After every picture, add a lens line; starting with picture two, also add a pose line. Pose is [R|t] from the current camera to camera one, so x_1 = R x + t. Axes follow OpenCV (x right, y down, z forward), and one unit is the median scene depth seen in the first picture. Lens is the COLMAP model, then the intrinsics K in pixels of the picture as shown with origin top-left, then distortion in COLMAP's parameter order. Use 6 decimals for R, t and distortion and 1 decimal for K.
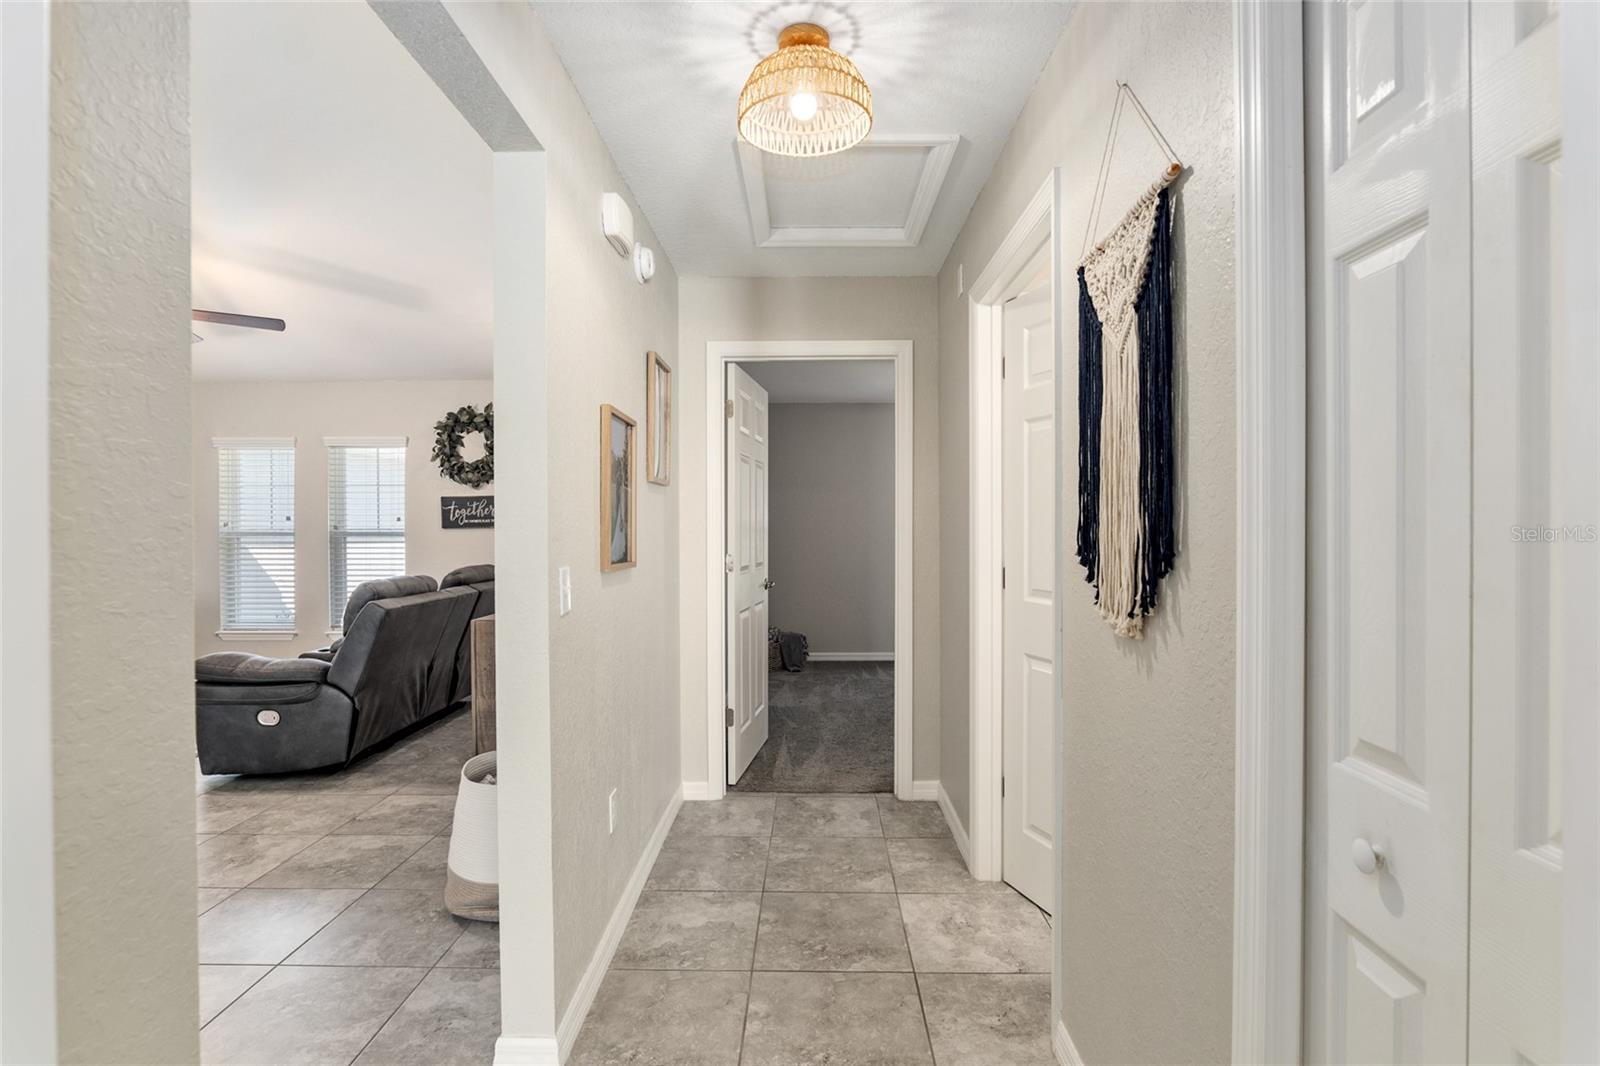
lens RADIAL K [[755.6, 0, 807.8], [0, 755.6, 527.2], [0, 0, 1]] dist [-0.022059, 0.006690]
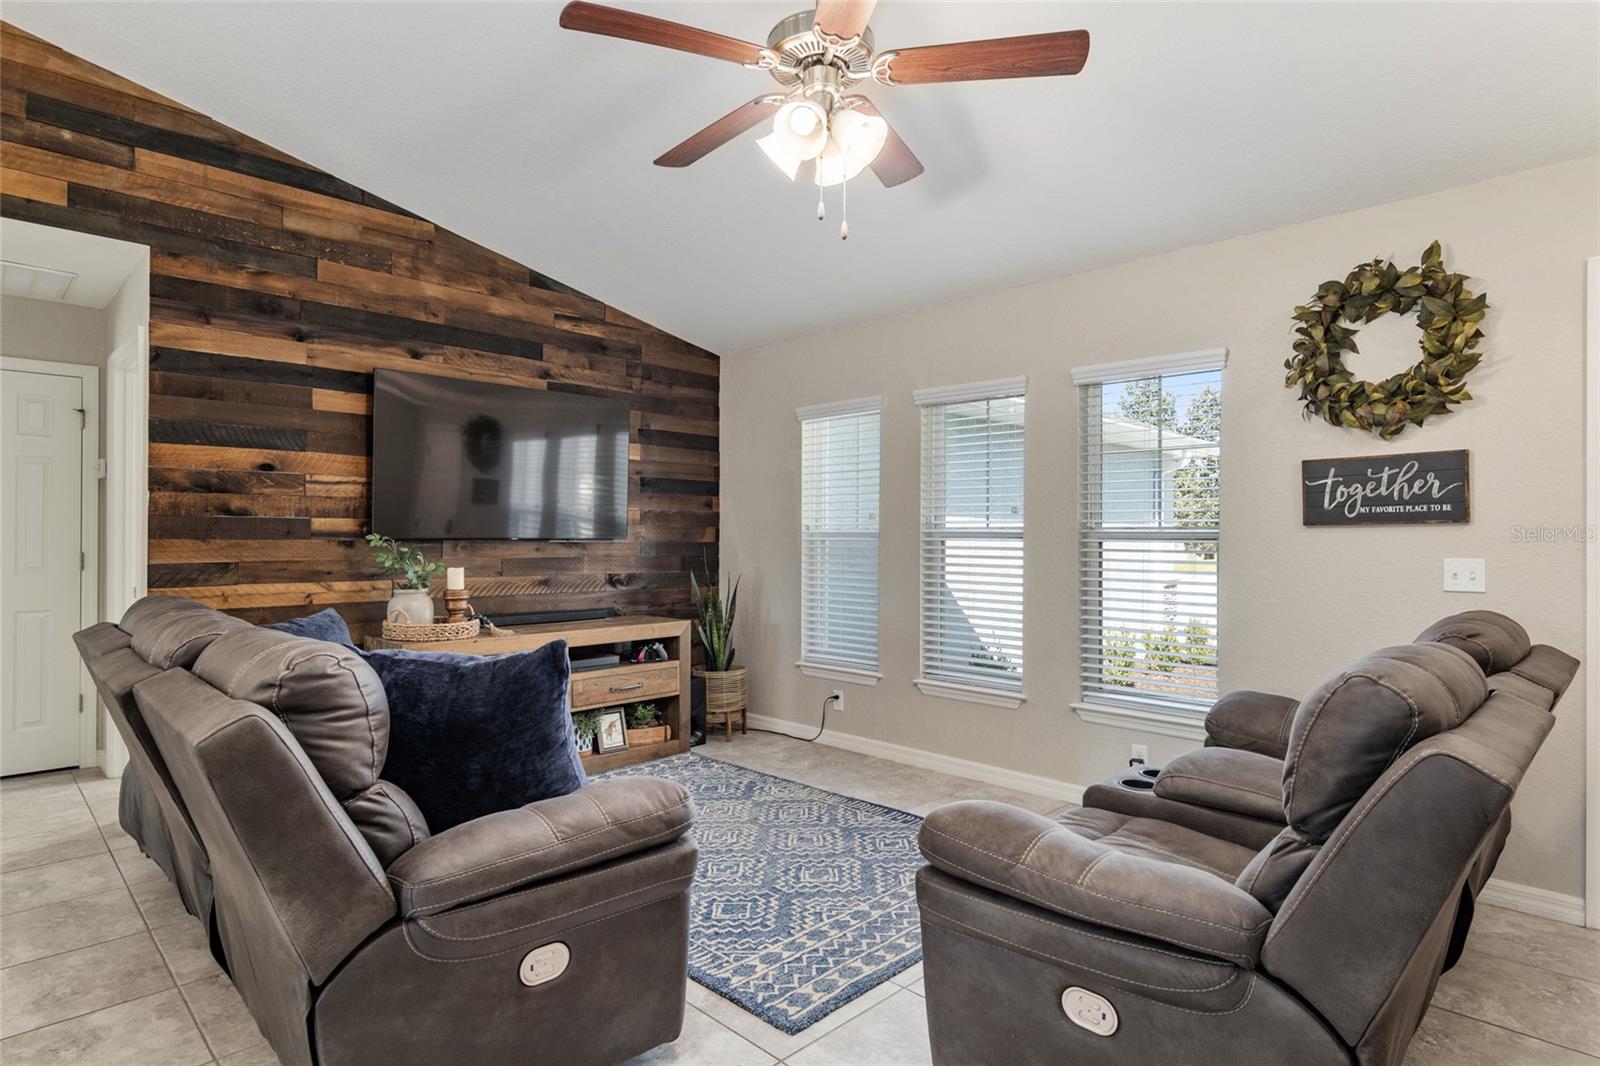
lens RADIAL K [[849.8, 0, 793.9], [0, 849.8, 535.3], [0, 0, 1]] dist [-0.003215, 0.003024]
pose [[0.717045, 0.007577, -0.696986, -0.342942], [-0.012699, 0.999917, -0.002194, 0.013465], [0.696912, 0.010424, 0.717081, 0.379960]]
